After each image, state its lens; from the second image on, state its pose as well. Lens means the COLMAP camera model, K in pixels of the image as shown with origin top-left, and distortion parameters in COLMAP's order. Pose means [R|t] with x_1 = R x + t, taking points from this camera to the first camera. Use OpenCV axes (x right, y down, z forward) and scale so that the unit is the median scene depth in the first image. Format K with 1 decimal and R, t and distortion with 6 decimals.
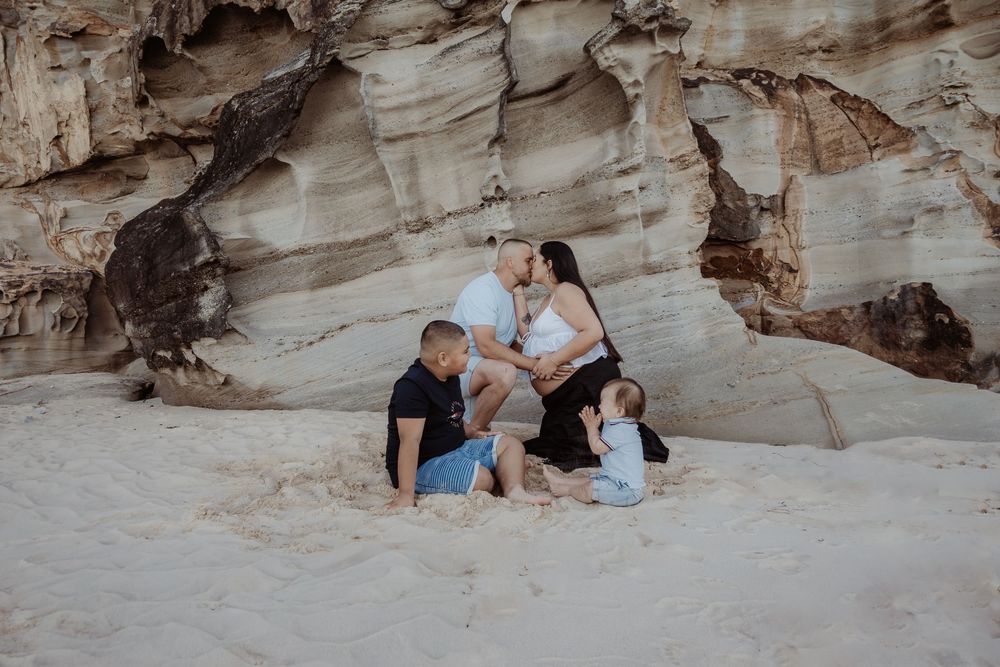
lens RADIAL K [[679.6, 0, 500.3], [0, 679.6, 333.7], [0, 0, 1]] dist [-0.000327, 0.000947]
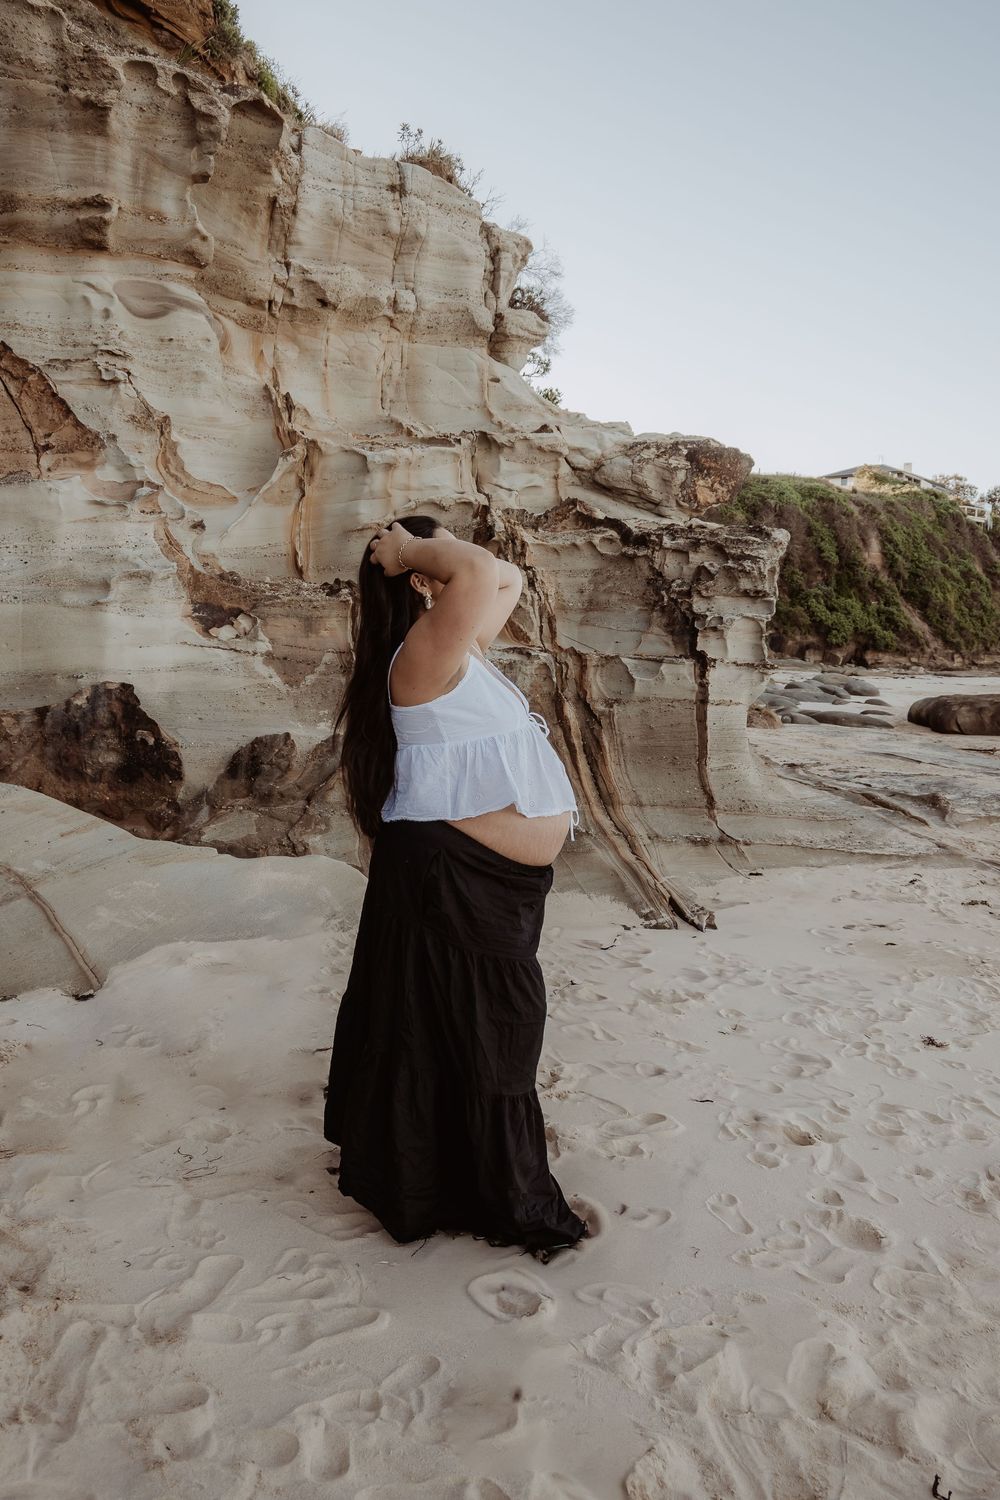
lens RADIAL K [[1183.6, 0, 500.9], [0, 1183.6, 748.3], [0, 0, 1]] dist [0.001486, -0.000663]
pose [[0.483639, -0.045797, 0.874069, -0.211809], [-0.062633, 0.994259, 0.086751, -0.129826], [-0.873024, -0.096701, 0.477994, 0.102836]]
